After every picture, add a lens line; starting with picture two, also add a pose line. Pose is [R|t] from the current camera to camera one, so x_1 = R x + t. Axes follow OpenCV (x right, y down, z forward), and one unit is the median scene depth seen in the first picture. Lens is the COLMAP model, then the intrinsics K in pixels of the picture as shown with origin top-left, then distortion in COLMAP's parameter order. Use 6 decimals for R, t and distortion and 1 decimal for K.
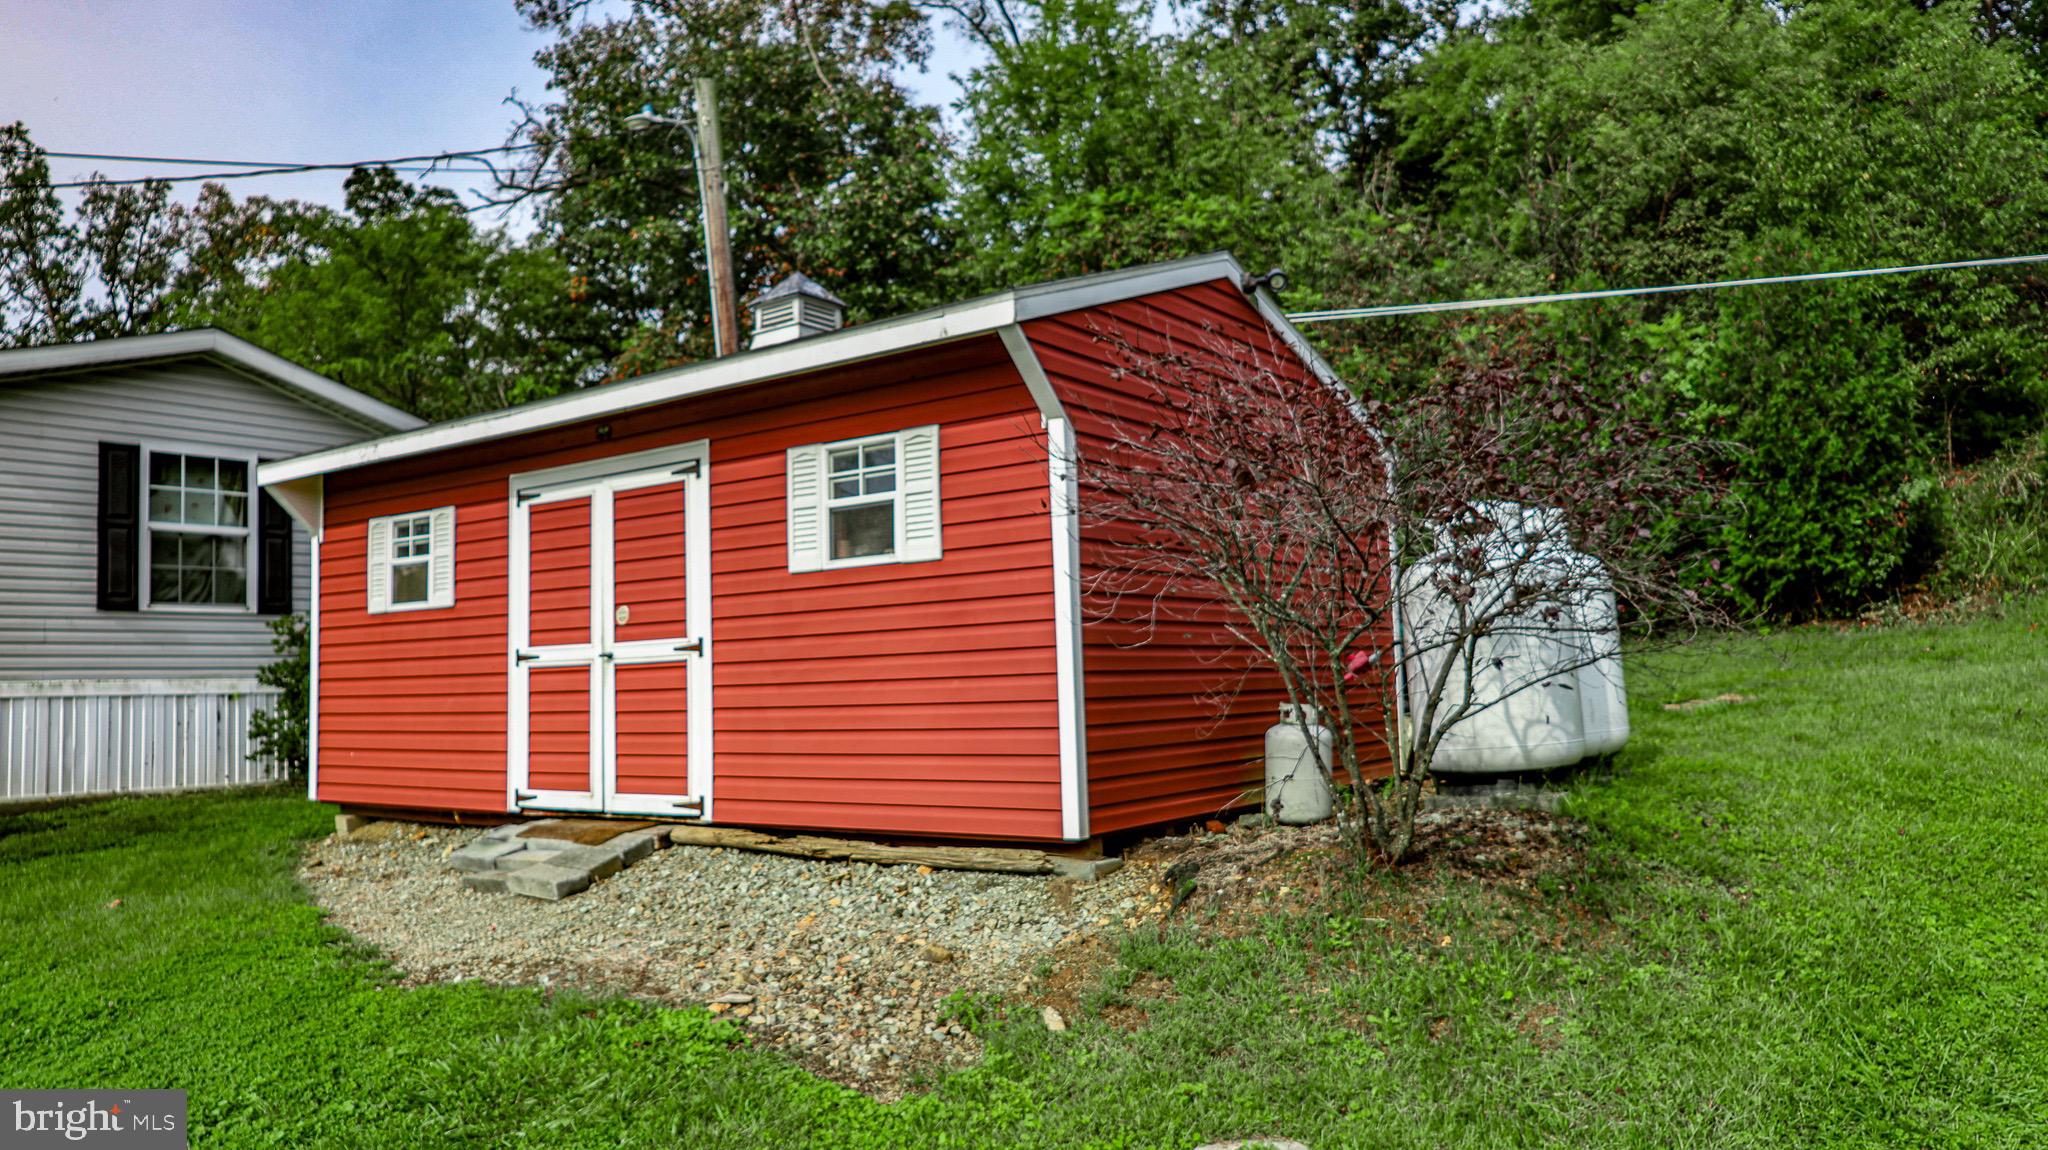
lens RADIAL K [[1397.5, 0, 990.0], [0, 1397.5, 575.6], [0, 0, 1]] dist [-0.000630, 0.000302]
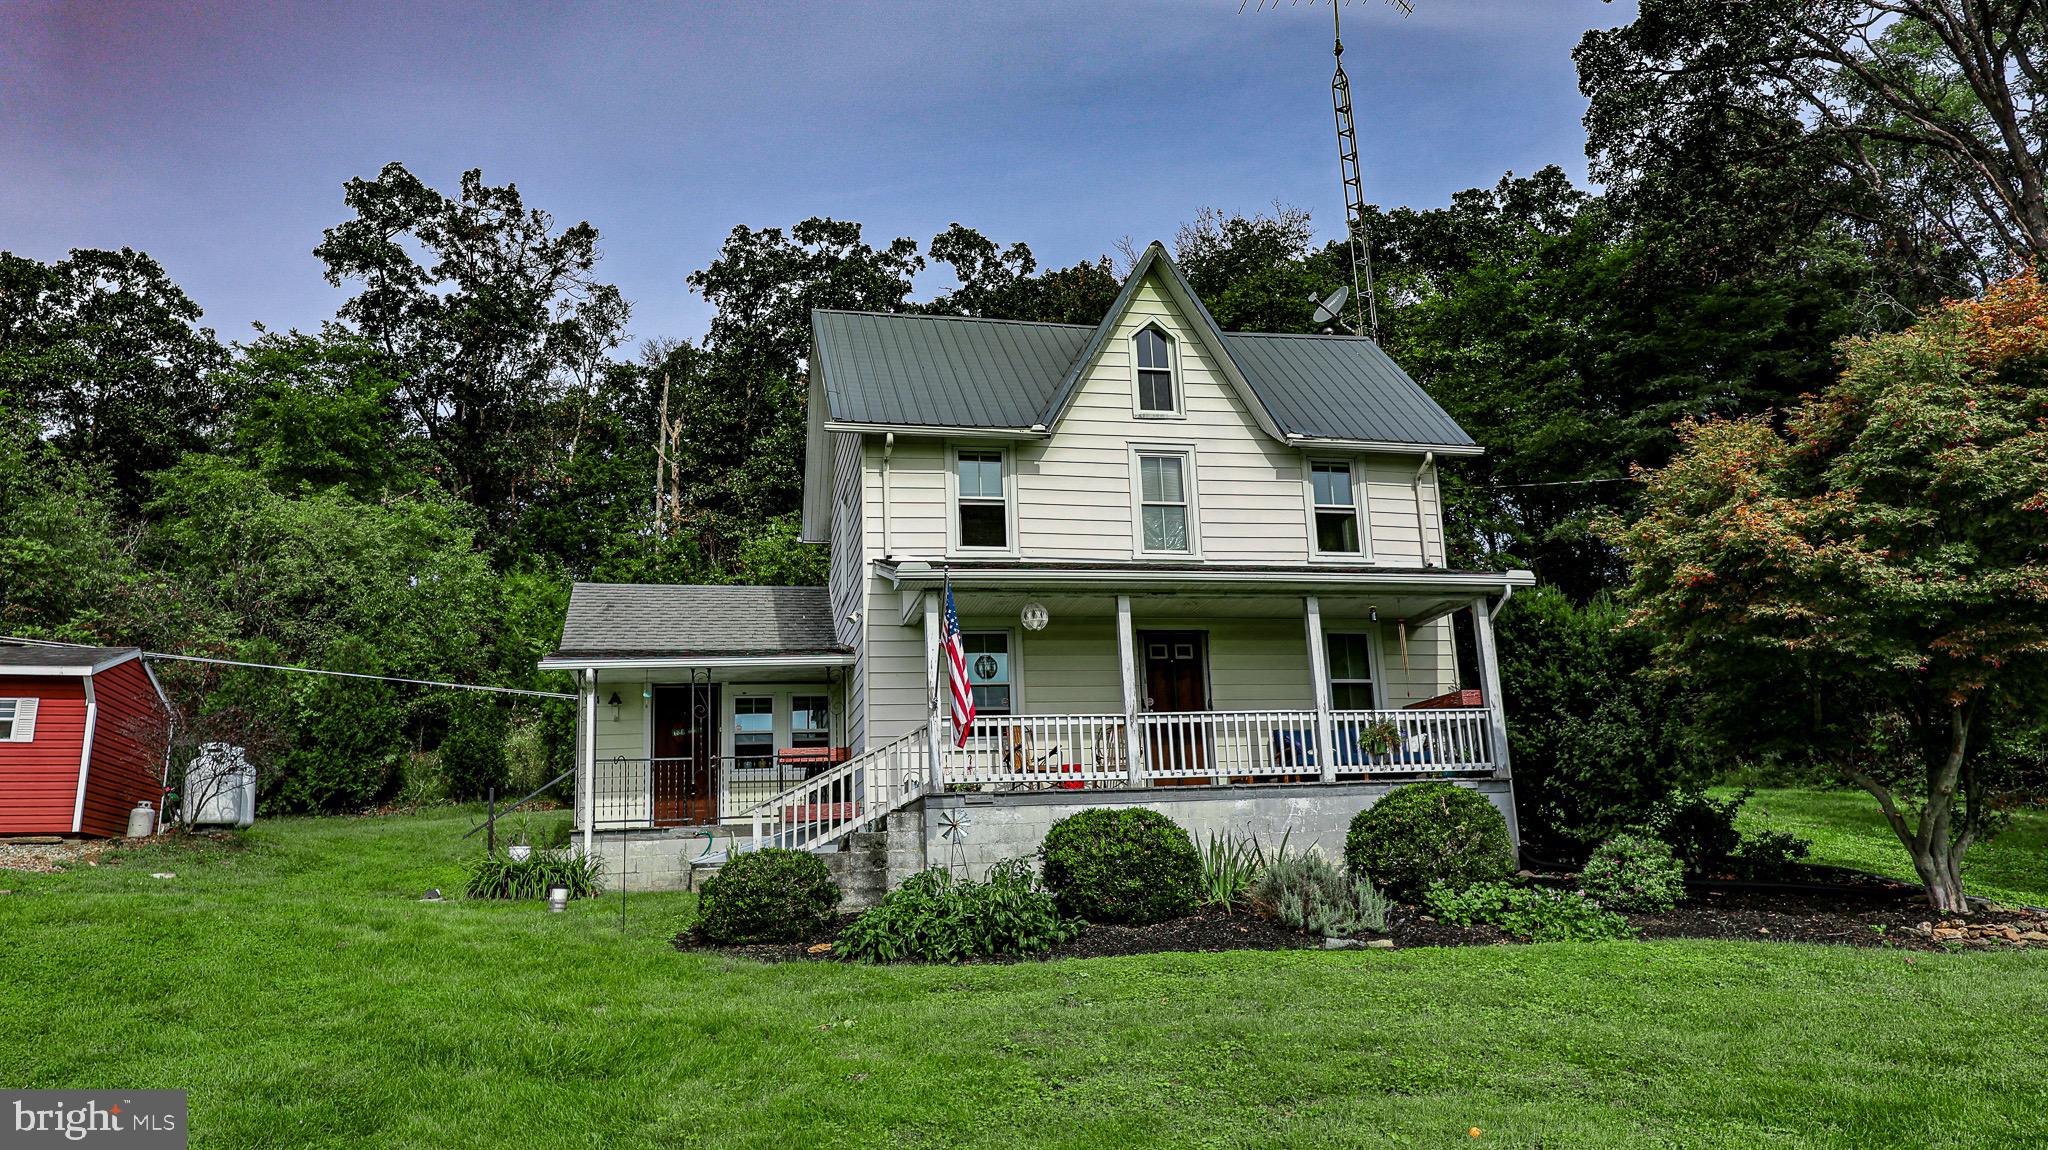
lens RADIAL K [[1416.1, 0, 1019.9], [0, 1416.1, 572.3], [0, 0, 1]] dist [0.012825, 0.005481]
pose [[0.603071, 0.206069, 0.770611, -0.999466], [-0.054990, 0.974498, -0.217556, 0.156538], [-0.795790, 0.088826, 0.599023, -2.151266]]
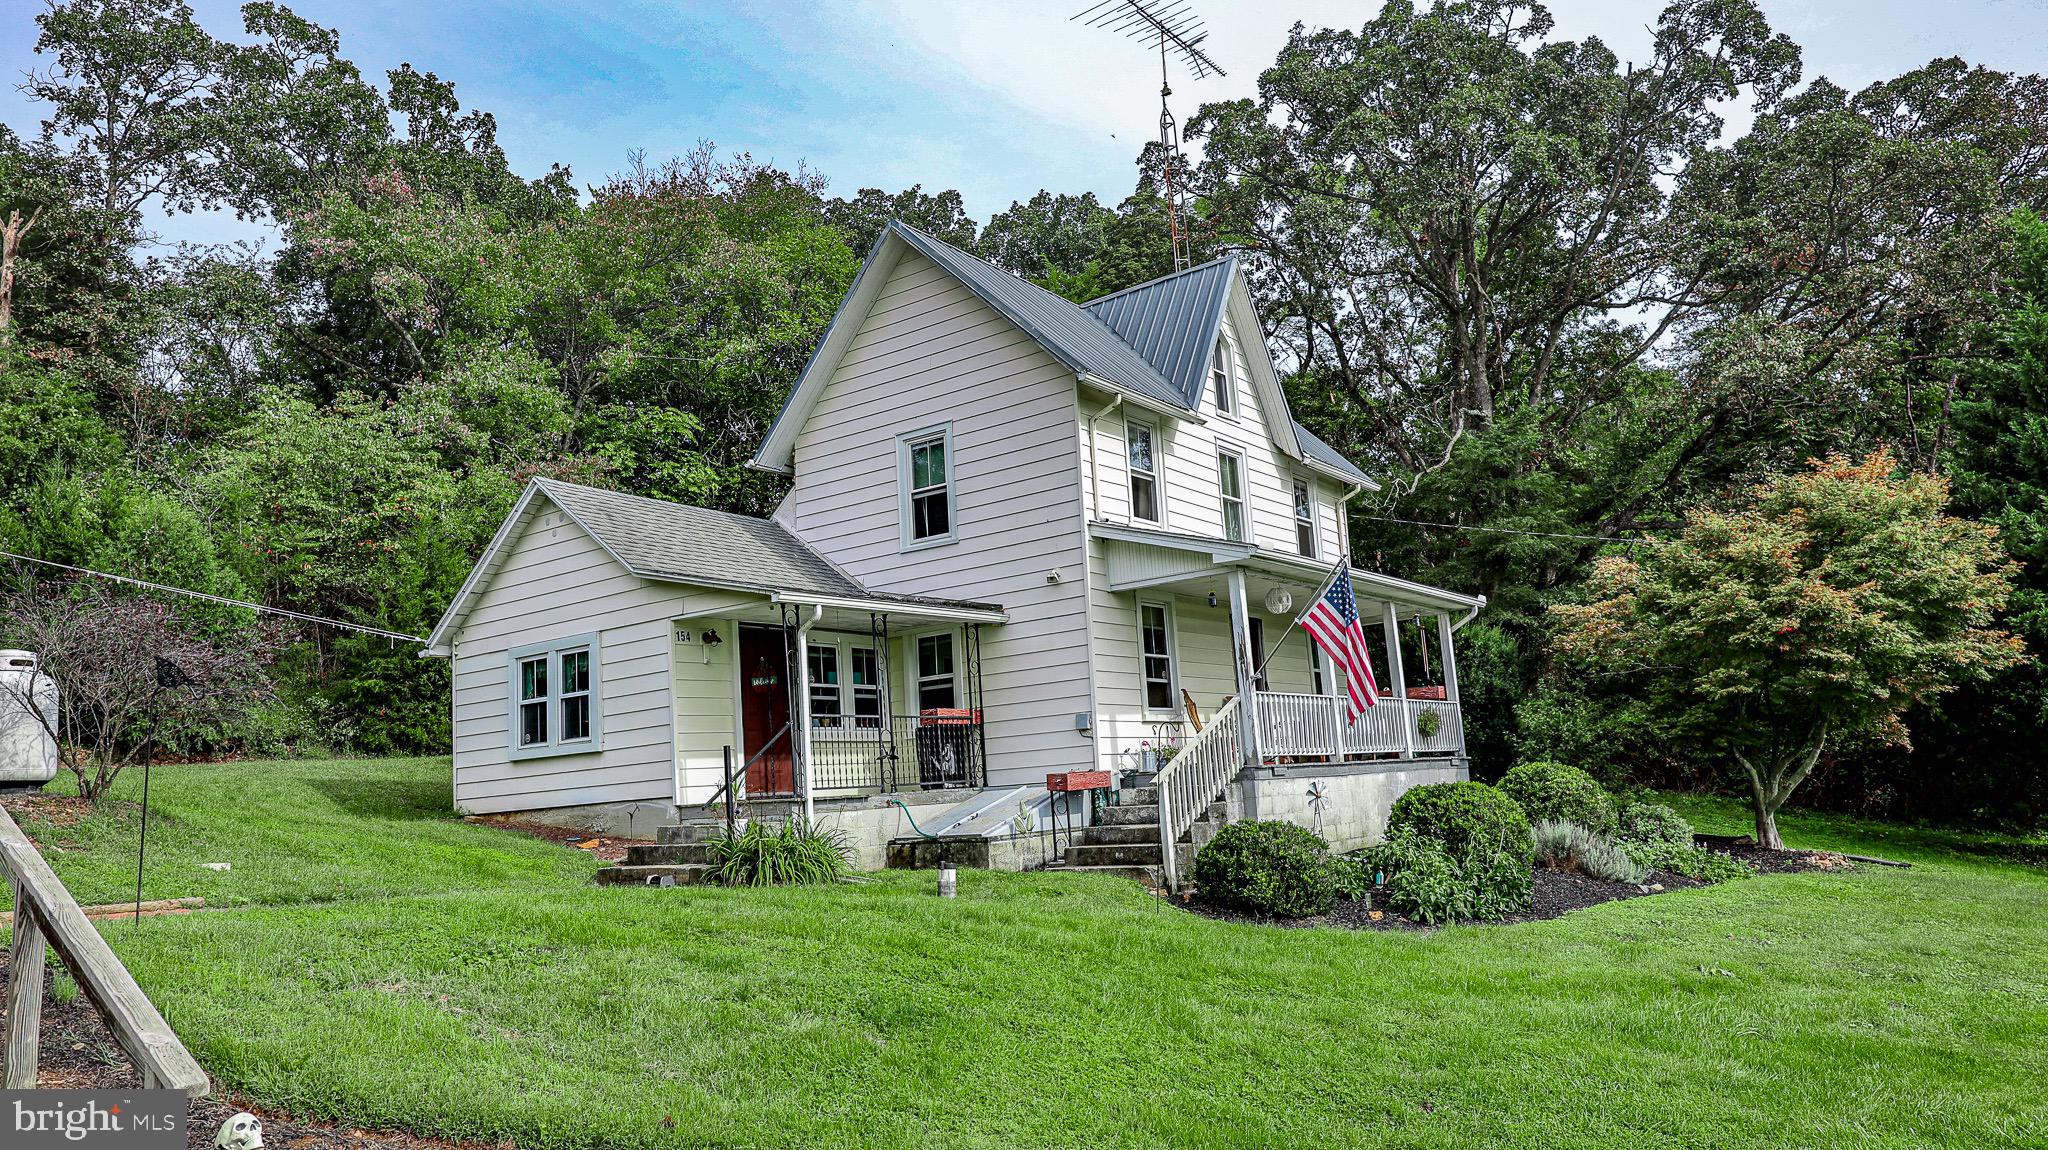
lens RADIAL K [[1401.9, 0, 1026.3], [0, 1401.9, 584.5], [0, 0, 1]] dist [0.006454, 0.007547]
pose [[-0.073454, 0.203163, 0.976386, -1.524969], [-0.020922, 0.978501, -0.205177, 0.204431], [-0.997079, -0.035499, -0.067625, -0.251952]]
